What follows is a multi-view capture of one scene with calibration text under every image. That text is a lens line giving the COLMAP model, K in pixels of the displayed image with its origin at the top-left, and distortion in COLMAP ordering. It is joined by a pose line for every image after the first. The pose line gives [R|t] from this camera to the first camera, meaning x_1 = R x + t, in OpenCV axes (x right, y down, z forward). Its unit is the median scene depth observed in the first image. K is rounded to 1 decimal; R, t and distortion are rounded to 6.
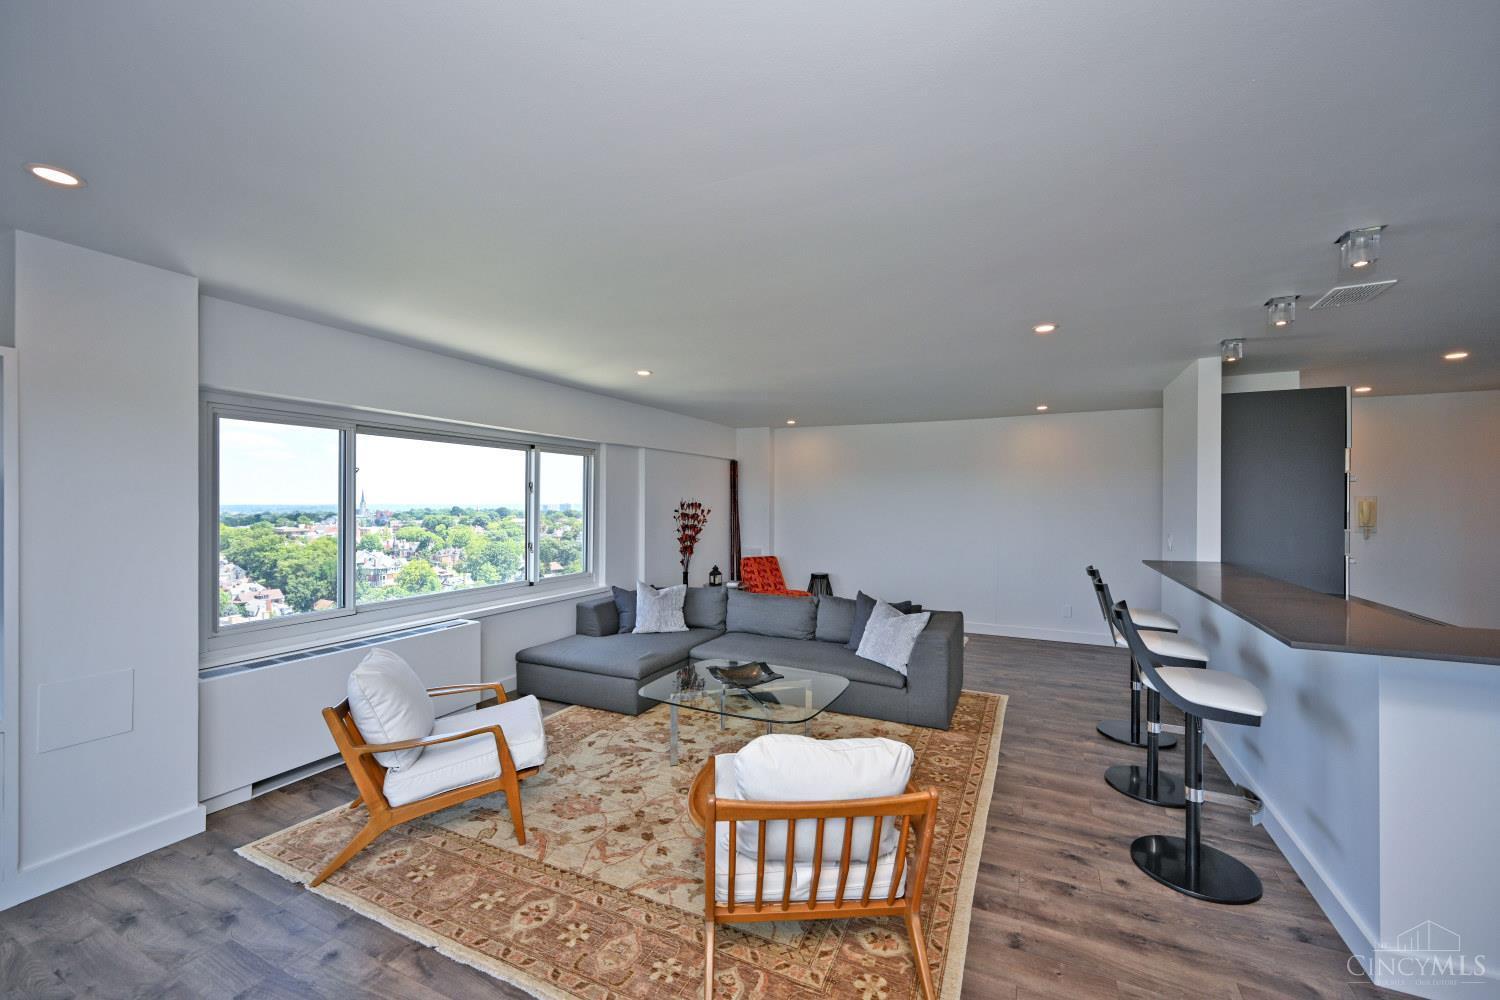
lens RADIAL K [[592.1, 0, 750.0], [0, 592.1, 500.0], [0, 0, 1]] dist [-0.000110, 0.000283]
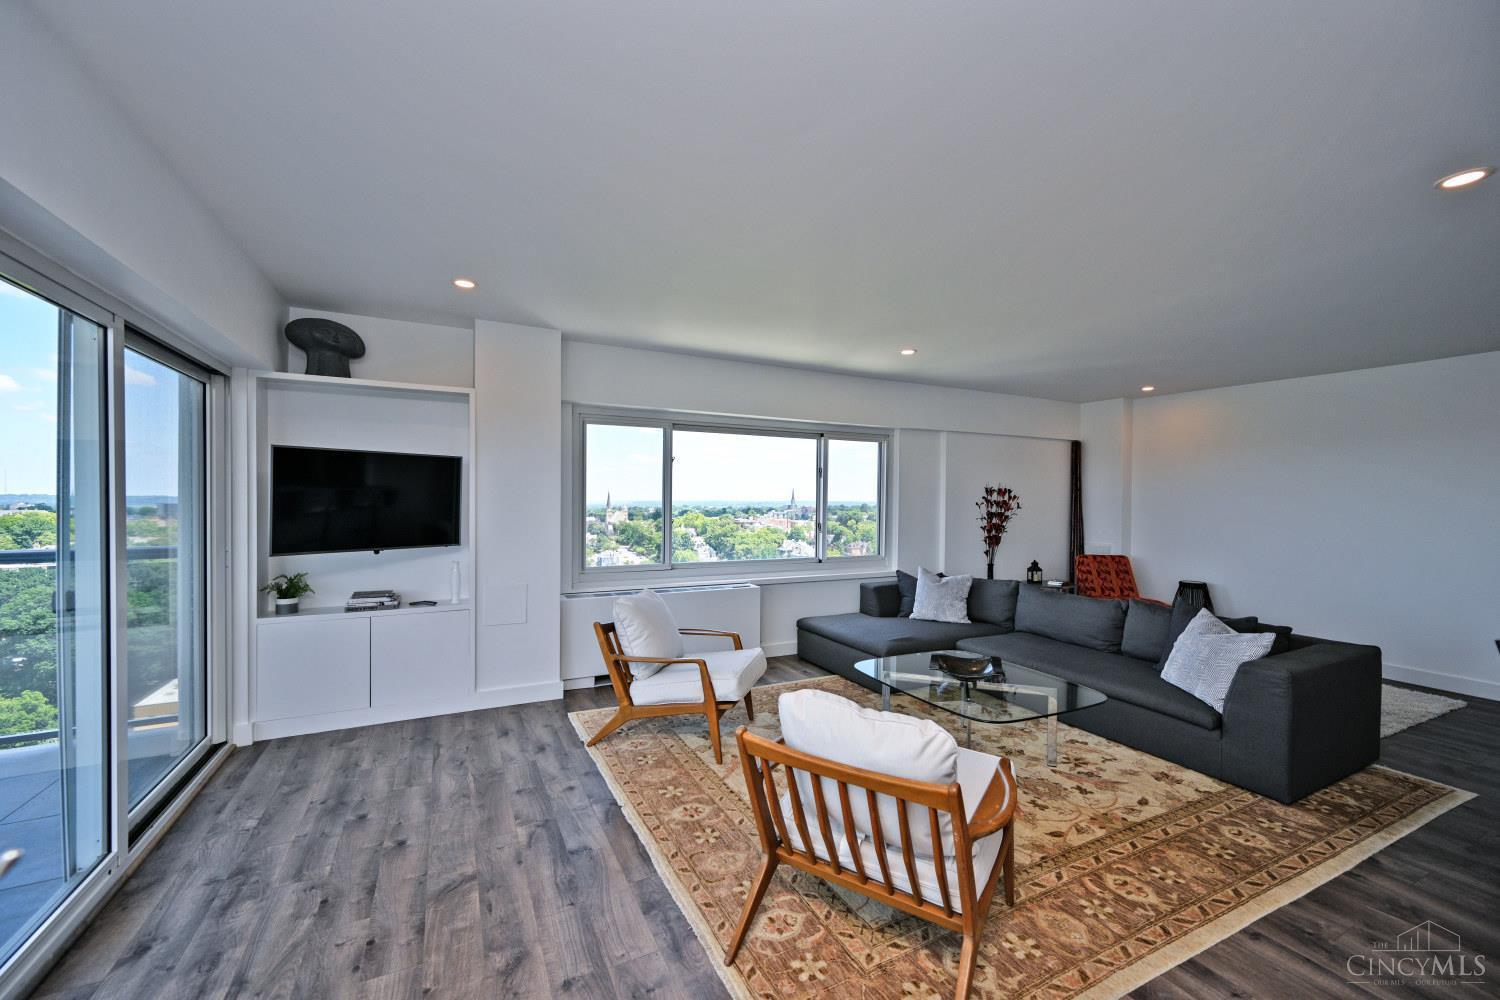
lens RADIAL K [[600.2, 0, 750.0], [0, 600.2, 500.0], [0, 0, 1]] dist [0.001946, 0.000410]
pose [[0.791886, 0.005783, -0.610641, 0.247255], [-0.004250, 0.999983, 0.003959, 0.030949], [0.610654, -0.000540, 0.791897, 0.054821]]
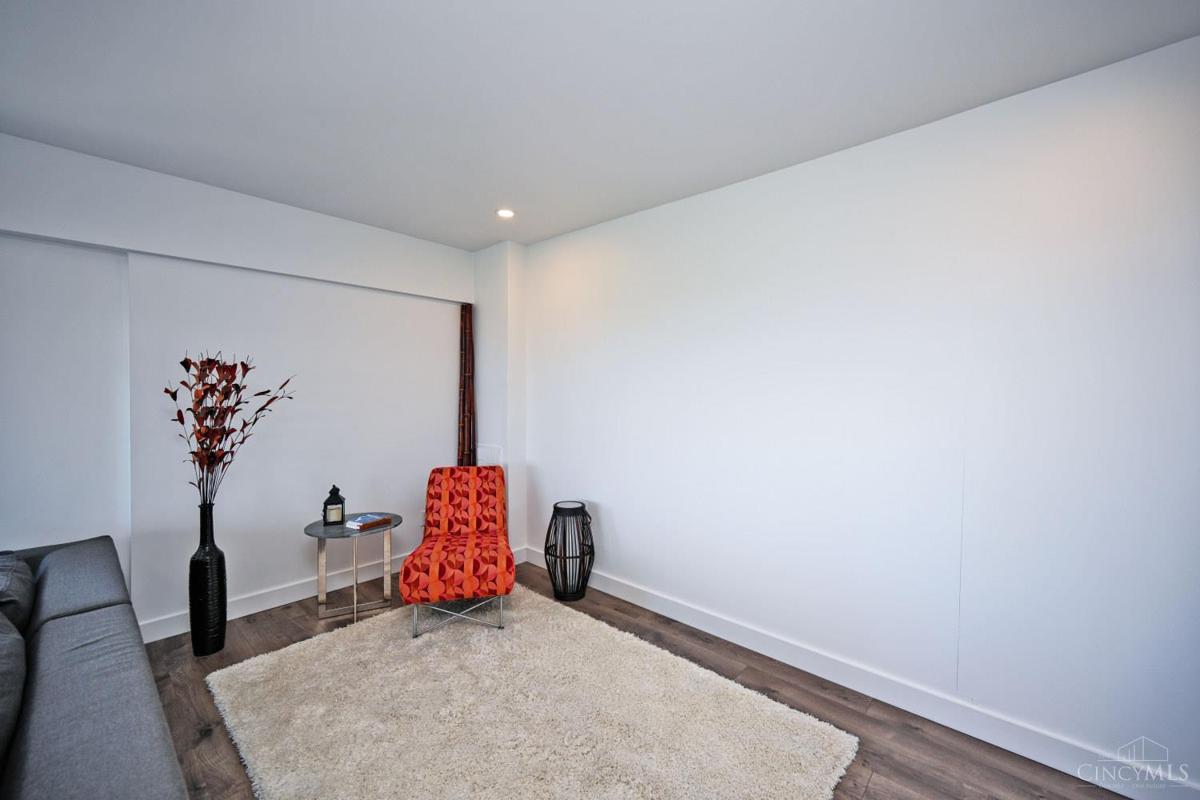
lens RADIAL K [[473.6, 0, 600.0], [0, 473.6, 400.0], [0, 0, 1]] dist [-0.000110, 0.000283]
pose [[0.960054, 0.010996, -0.279599, 0.464969], [-0.005118, 0.999750, 0.021745, 0.039706], [0.279768, -0.019445, 0.959871, 1.088488]]
